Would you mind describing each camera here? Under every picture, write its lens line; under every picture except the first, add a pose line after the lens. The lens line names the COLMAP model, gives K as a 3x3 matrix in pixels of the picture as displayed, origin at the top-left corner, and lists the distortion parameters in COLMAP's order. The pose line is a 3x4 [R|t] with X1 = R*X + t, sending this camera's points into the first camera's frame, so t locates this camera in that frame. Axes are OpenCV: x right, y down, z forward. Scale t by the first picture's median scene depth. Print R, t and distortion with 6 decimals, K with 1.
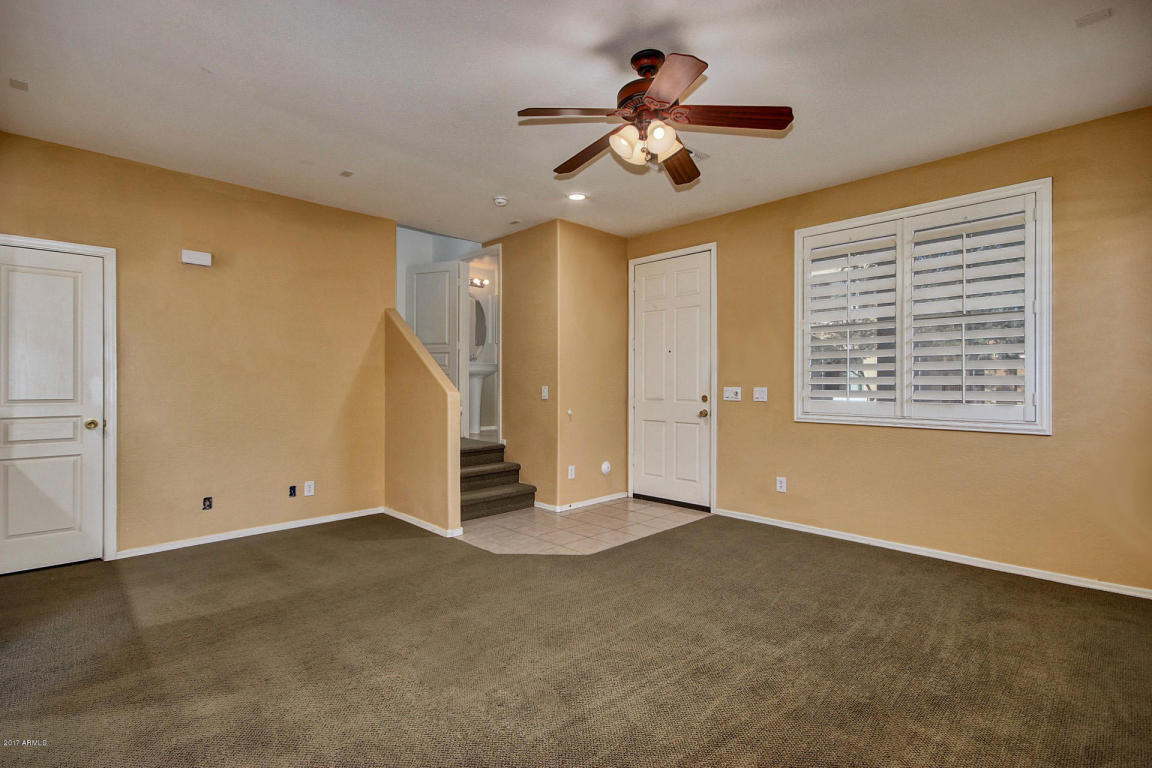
lens RADIAL K [[546.2, 0, 576.0], [0, 546.2, 384.0], [0, 0, 1]] dist [0.011711, 0.000060]
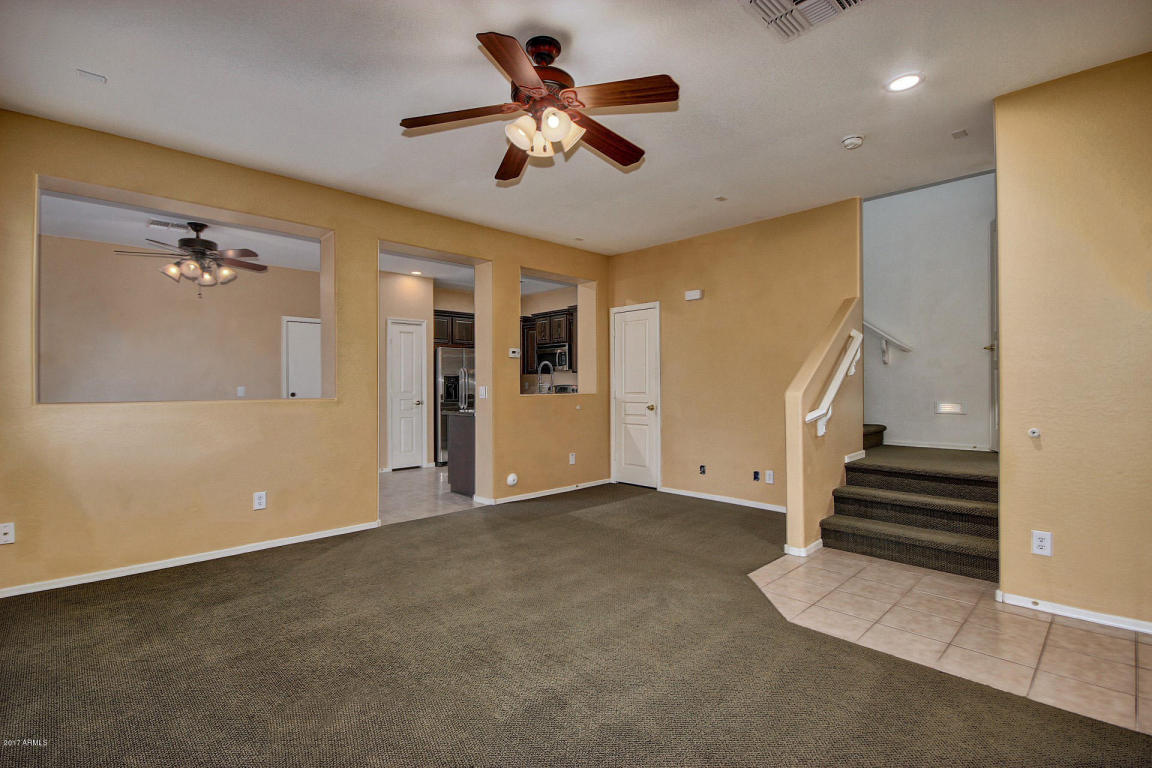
lens RADIAL K [[558.6, 0, 576.0], [0, 558.6, 384.0], [0, 0, 1]] dist [-0.010407, 0.000088]
pose [[-0.045515, -0.001624, -0.998962, 0.729087], [0.006427, 0.999978, -0.001918, 0.001667], [0.998943, -0.006507, -0.045503, 0.725625]]
